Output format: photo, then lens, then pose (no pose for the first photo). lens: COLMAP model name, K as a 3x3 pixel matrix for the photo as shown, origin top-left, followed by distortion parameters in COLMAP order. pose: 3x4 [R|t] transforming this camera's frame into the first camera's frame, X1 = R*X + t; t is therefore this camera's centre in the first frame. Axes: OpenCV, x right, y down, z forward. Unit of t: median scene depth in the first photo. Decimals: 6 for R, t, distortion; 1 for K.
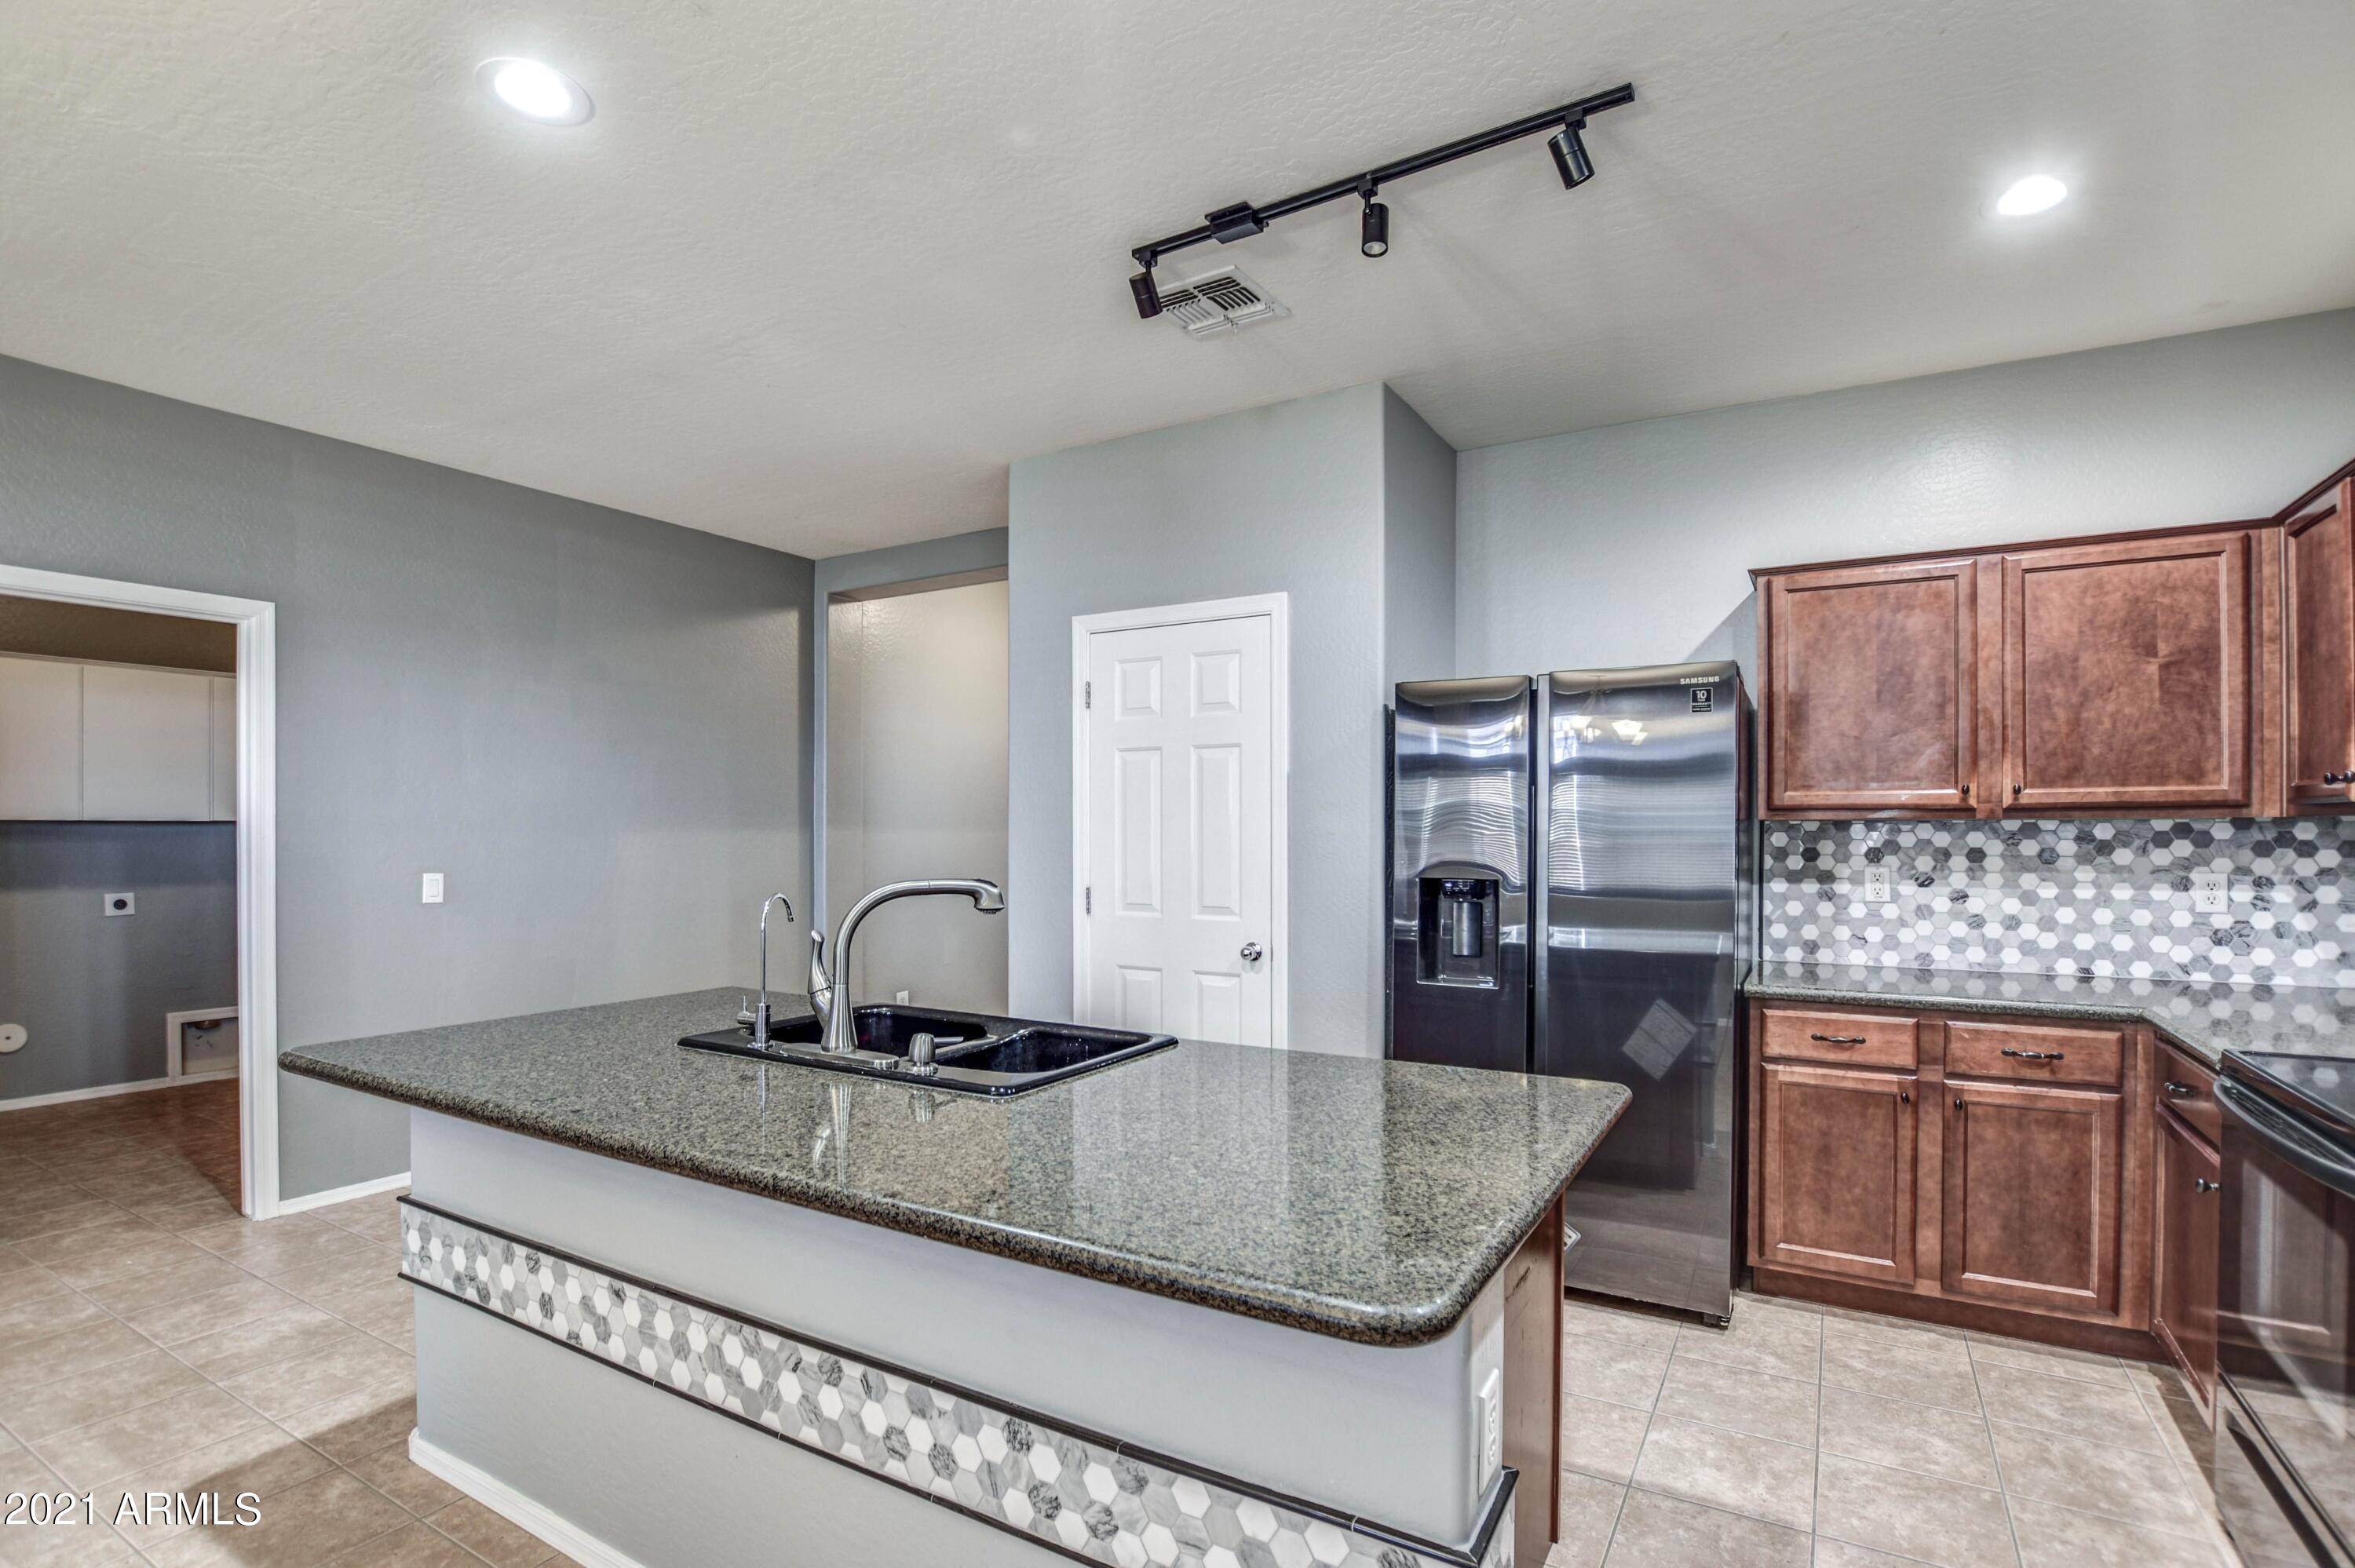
lens RADIAL K [[1094.2, 0, 1138.4], [0, 1094.2, 830.3], [0, 0, 1]] dist [-0.024244, 0.000514]
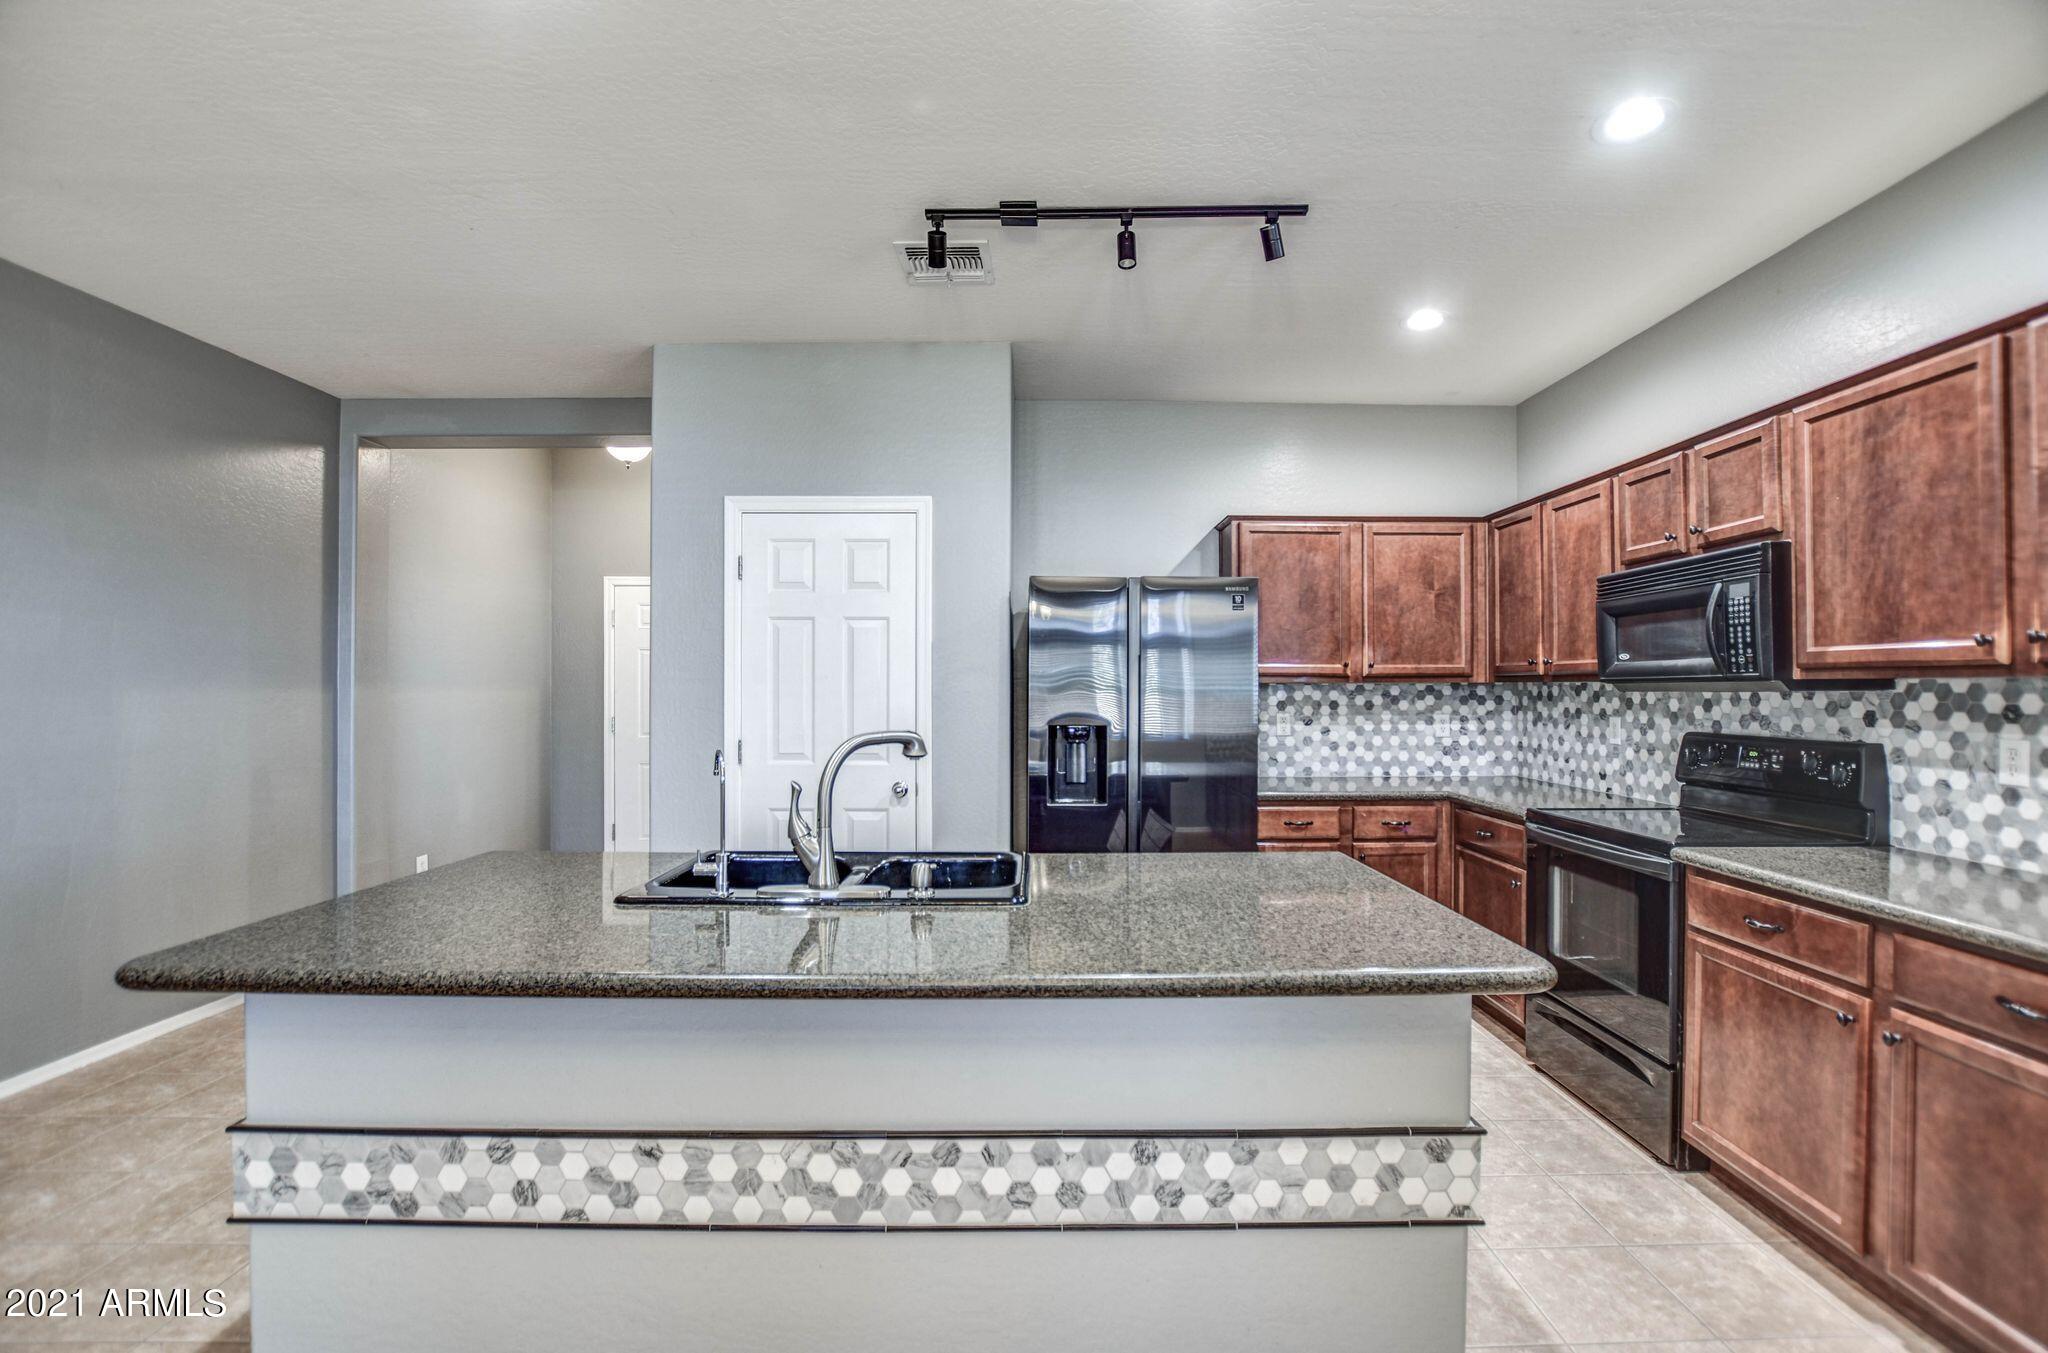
lens RADIAL K [[937.1, 0, 1015.2], [0, 937.1, 682.5], [0, 0, 1]] dist [-0.028826, 0.000506]
pose [[0.853929, 0.004955, 0.520366, -0.407013], [-0.000971, 0.999968, -0.007927, 0.000857], [-0.520389, 0.006264, 0.853906, 0.060463]]
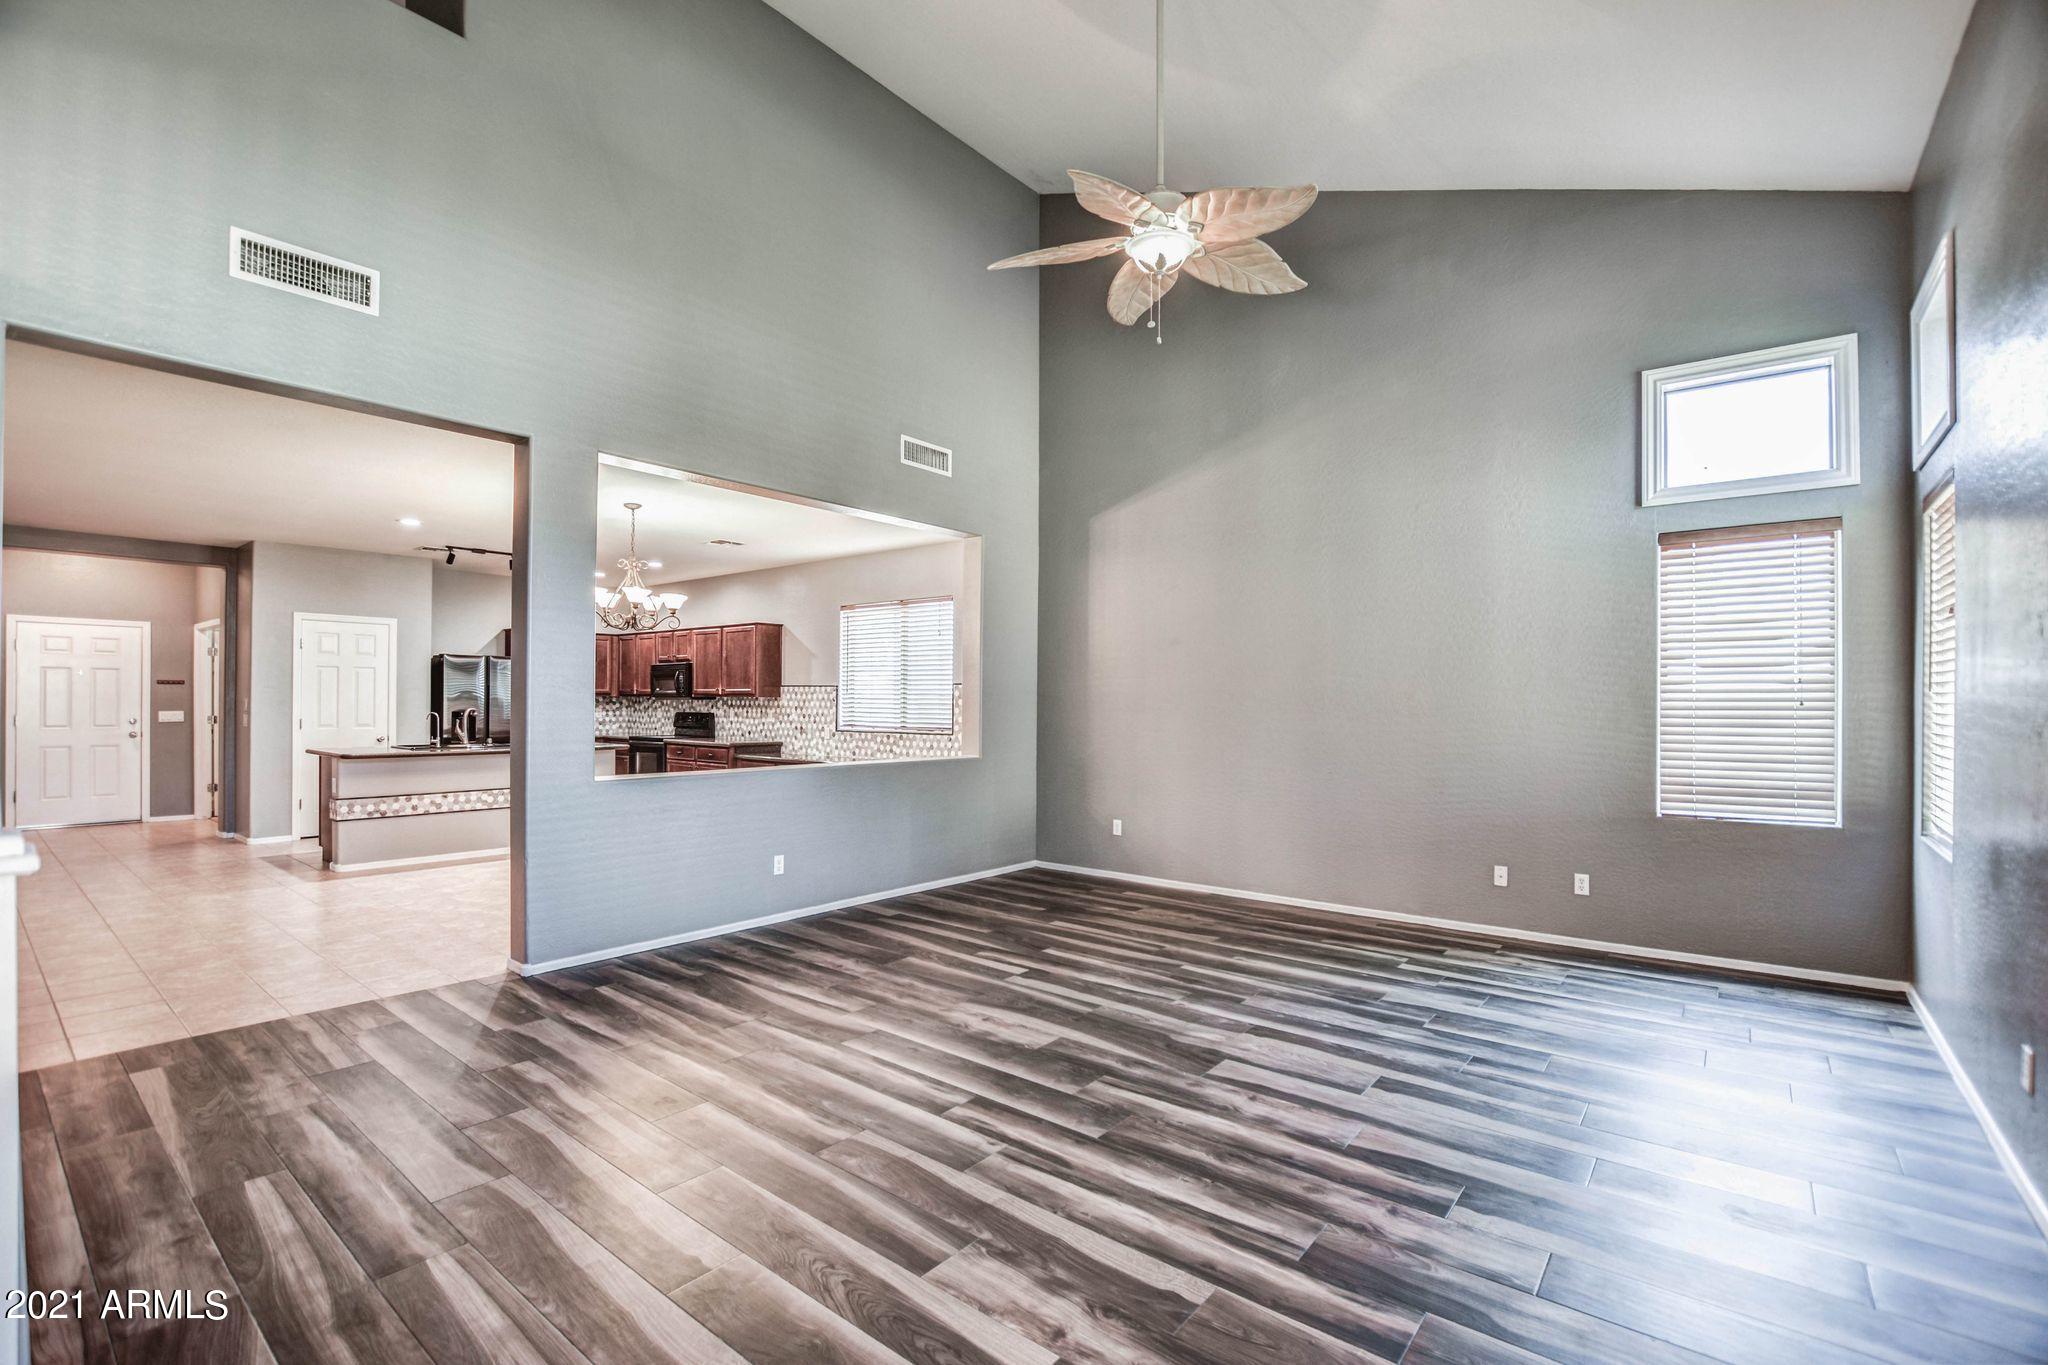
lens RADIAL K [[890.7, 0, 1020.2], [0, 890.7, 699.4], [0, 0, 1]] dist [-0.021864, -0.000031]
pose [[0.122419, 0.004791, 0.992467, -2.518055], [-0.005359, 0.999977, -0.004166, 0.007513], [-0.992464, -0.004808, 0.122442, -1.225369]]
